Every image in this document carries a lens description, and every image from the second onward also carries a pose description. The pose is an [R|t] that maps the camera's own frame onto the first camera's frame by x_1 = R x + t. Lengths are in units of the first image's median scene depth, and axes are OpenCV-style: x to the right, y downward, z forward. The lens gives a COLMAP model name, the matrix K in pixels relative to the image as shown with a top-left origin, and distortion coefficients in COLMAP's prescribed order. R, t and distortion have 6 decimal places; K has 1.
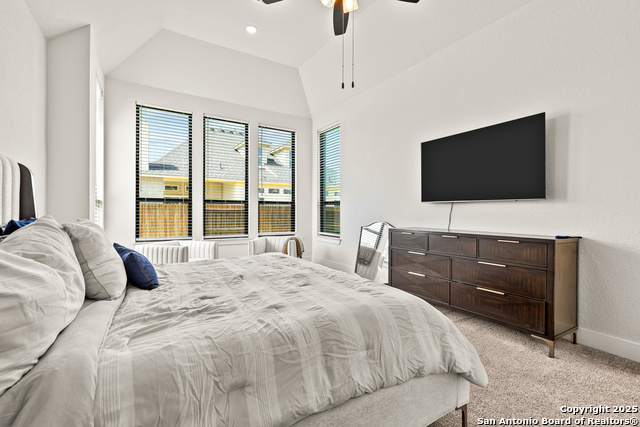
lens RADIAL K [[287.7, 0, 320.0], [0, 287.7, 213.5], [0, 0, 1]] dist [-0.000031, 0.012045]
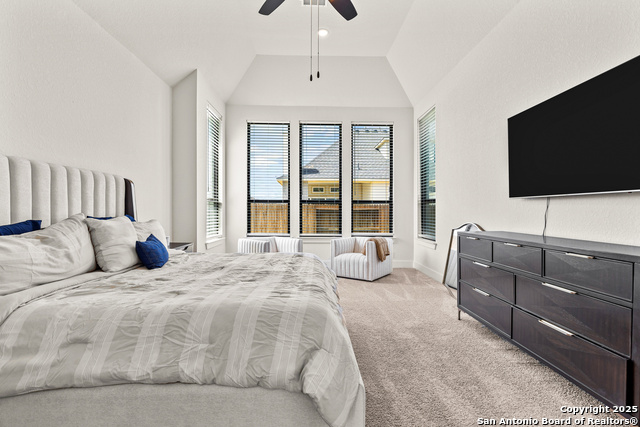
lens RADIAL K [[300.1, 0, 323.4], [0, 300.1, 213.7], [0, 0, 1]] dist [0.000322, -0.000065]
pose [[0.866849, 0.002162, -0.498566, 0.318651], [-0.001960, 0.999998, 0.000927, 0.002012], [0.498567, 0.000174, 0.866851, 0.083033]]
